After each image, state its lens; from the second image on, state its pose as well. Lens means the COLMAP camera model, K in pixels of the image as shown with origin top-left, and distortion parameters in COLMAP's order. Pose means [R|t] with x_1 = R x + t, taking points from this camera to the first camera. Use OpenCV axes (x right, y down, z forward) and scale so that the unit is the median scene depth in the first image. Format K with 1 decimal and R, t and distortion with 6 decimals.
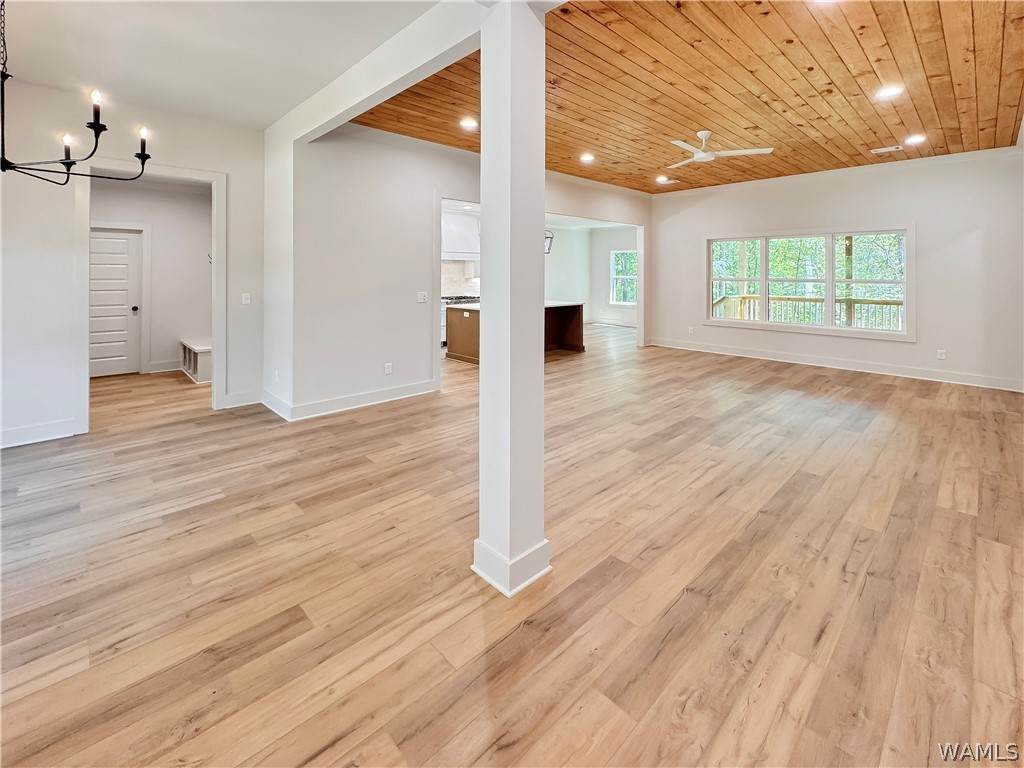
lens RADIAL K [[454.1, 0, 487.0], [0, 454.1, 266.5], [0, 0, 1]] dist [-0.010258, -0.000028]
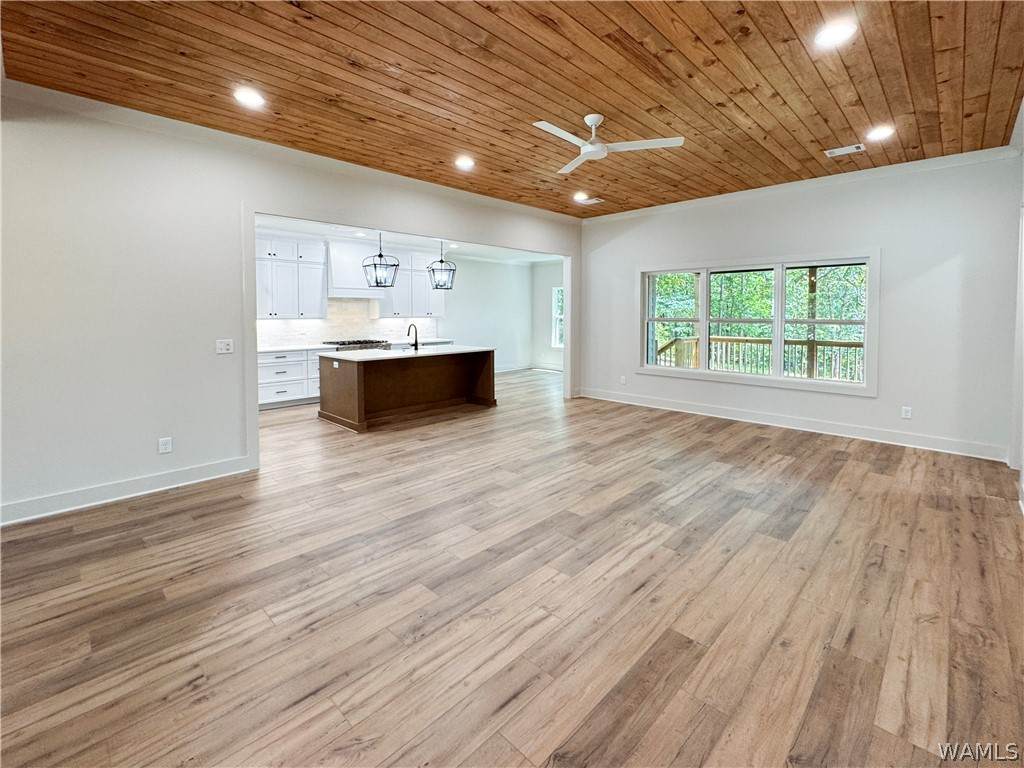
lens RADIAL K [[415.3, 0, 531.7], [0, 415.3, 321.9], [0, 0, 1]] dist [-0.004472, 0.000452]
pose [[0.999225, -0.002878, 0.039267, 0.359274], [0.001332, 0.999225, 0.039335, 0.002491], [-0.039350, -0.039252, 0.998454, 0.337088]]
